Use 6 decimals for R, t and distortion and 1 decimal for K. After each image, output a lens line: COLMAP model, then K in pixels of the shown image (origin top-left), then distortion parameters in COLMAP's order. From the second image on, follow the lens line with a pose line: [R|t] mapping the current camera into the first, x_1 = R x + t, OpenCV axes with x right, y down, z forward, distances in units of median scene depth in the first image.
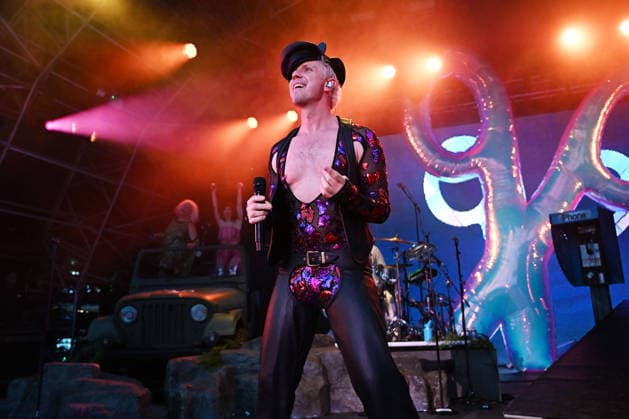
lens RADIAL K [[566.7, 0, 310.0], [0, 566.7, 174.5], [0, 0, 1]] dist [-0.000469, -0.001765]
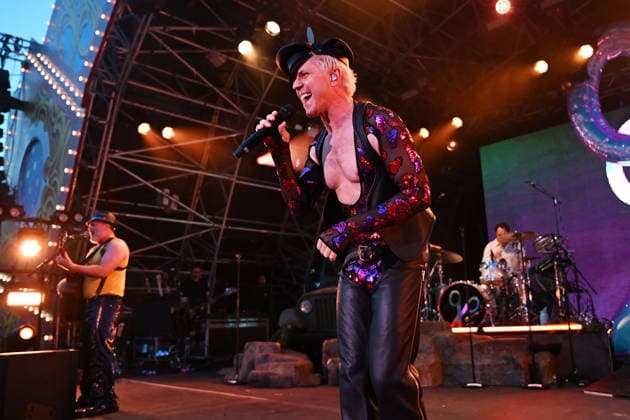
lens RADIAL K [[527.9, 0, 317.4], [0, 527.9, 209.3], [0, 0, 1]] dist [0.004000, 0.008768]
pose [[0.912668, -0.089872, -0.398698, 0.155547], [0.117053, 0.992137, 0.044307, -0.018515], [0.391581, -0.087106, 0.916011, -0.061685]]
